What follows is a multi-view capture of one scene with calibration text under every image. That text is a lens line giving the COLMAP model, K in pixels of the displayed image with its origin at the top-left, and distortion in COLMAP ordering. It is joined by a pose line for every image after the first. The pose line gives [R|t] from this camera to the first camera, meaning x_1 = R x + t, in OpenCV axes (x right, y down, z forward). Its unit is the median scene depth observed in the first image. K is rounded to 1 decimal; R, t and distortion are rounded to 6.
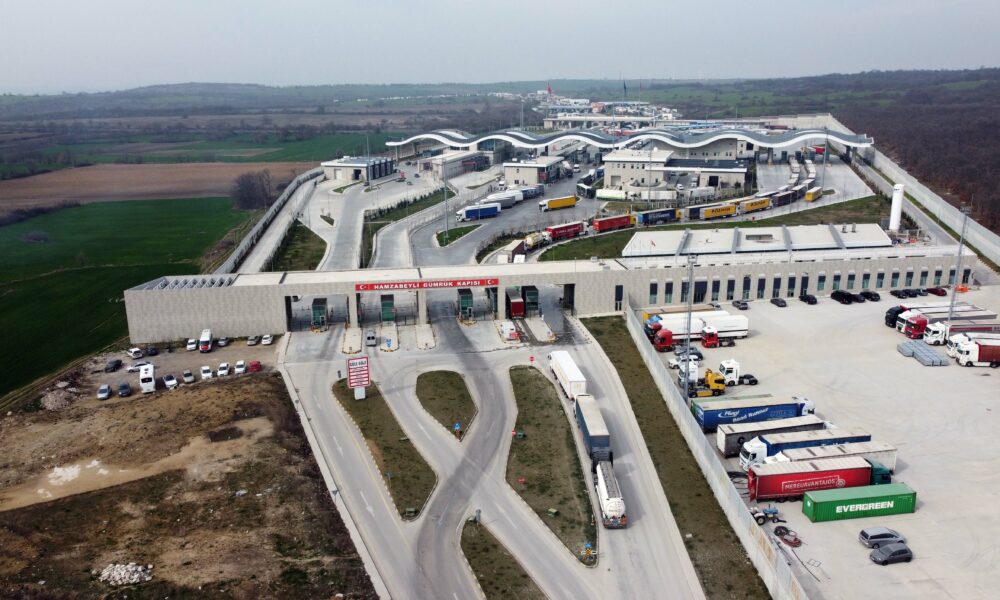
lens RADIAL K [[801.5, 0, 500.4], [0, 801.5, 296.7], [0, 0, 1]] dist [0.003707, -0.013069]
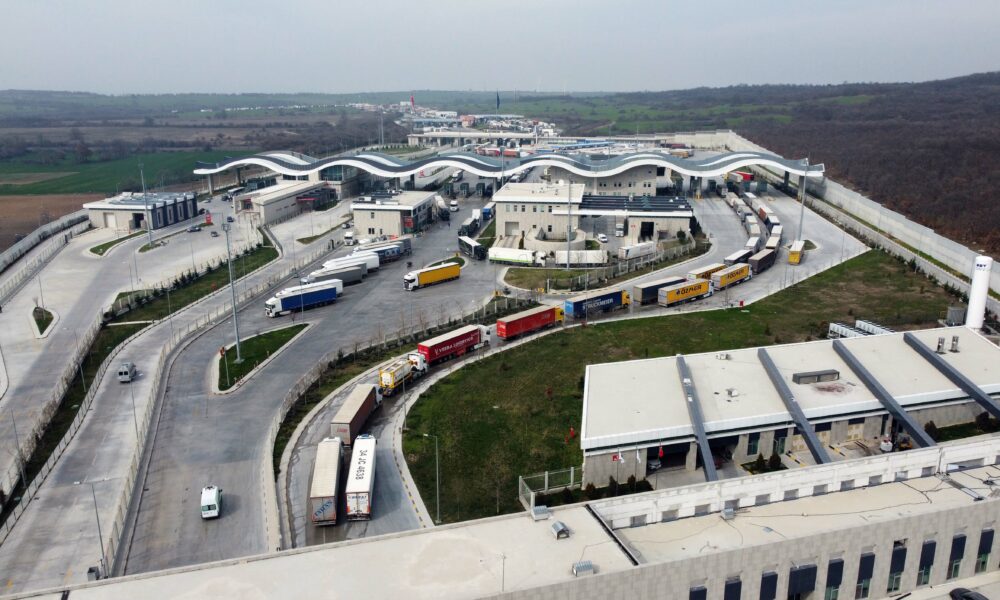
lens RADIAL K [[801.5, 0, 503.3], [0, 801.5, 302.1], [0, 0, 1]] dist [0.003707, -0.013069]
pose [[0.985875, -0.032433, 0.164310, 0.018441], [0.033638, 0.999424, -0.004551, -0.080645], [-0.164067, 0.010014, 0.986398, 0.315482]]
